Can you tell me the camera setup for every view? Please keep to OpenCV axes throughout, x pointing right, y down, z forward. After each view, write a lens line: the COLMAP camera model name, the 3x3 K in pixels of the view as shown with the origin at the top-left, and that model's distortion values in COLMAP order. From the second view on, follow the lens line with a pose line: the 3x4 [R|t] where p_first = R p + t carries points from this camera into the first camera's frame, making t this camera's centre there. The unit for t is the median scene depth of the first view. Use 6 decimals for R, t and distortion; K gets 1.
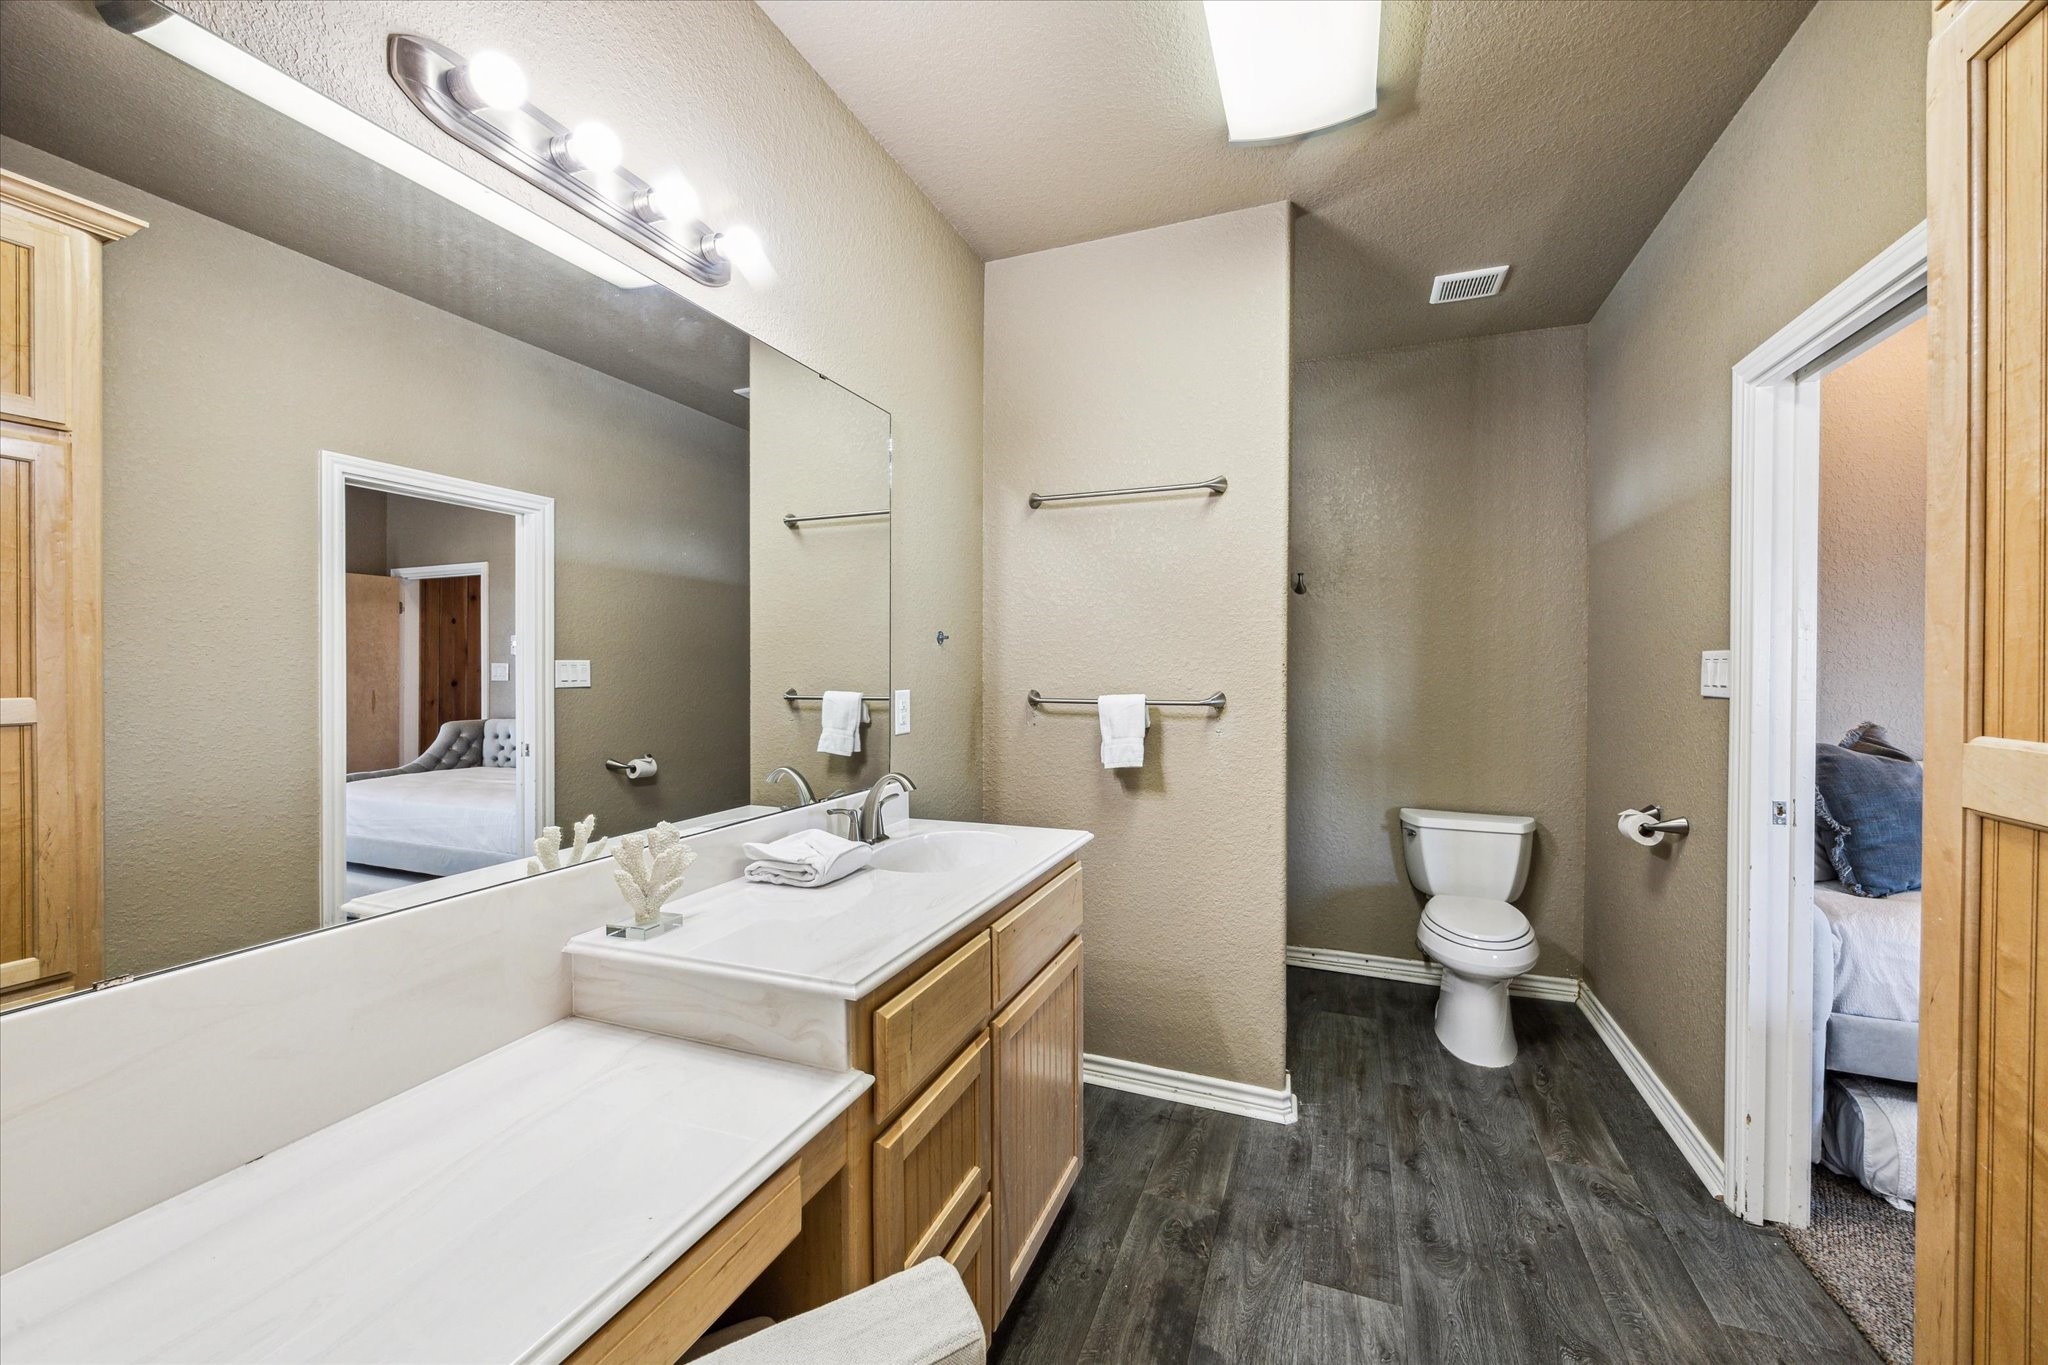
lens RADIAL K [[787.7, 0, 1019.2], [0, 787.7, 669.8], [0, 0, 1]] dist [-0.000477, 0.000211]
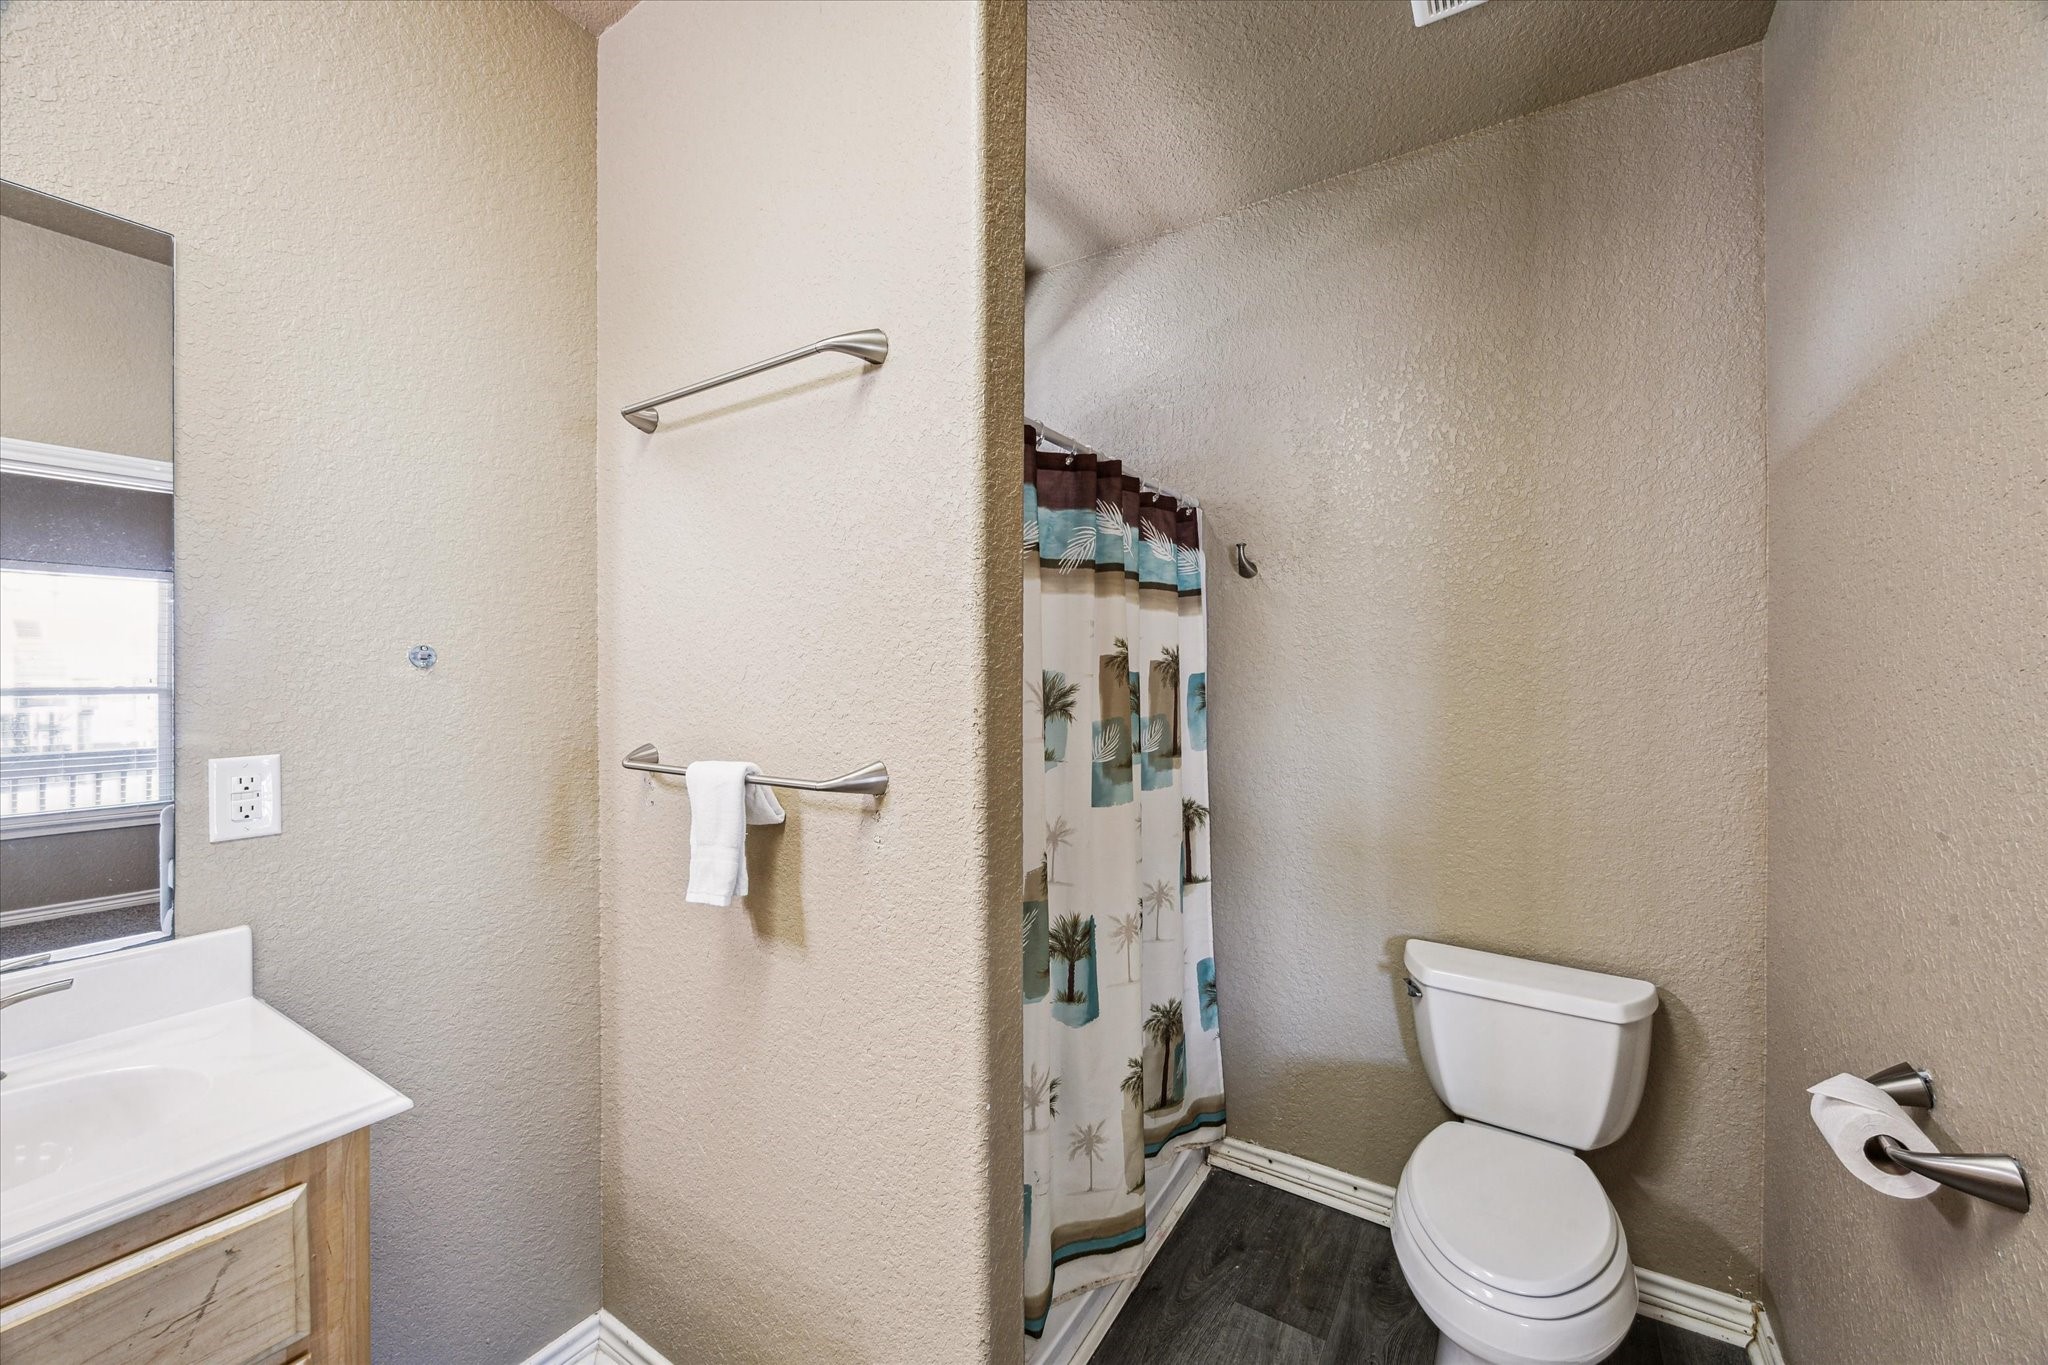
lens RADIAL K [[790.0, 0, 1018.3], [0, 790.0, 672.3], [0, 0, 1]] dist [-0.001135, -0.000102]
pose [[0.983648, -0.002708, -0.180080, 0.412223], [0.001079, 0.999958, -0.009146, -0.022895], [0.180097, 0.008802, 0.983610, 0.499639]]
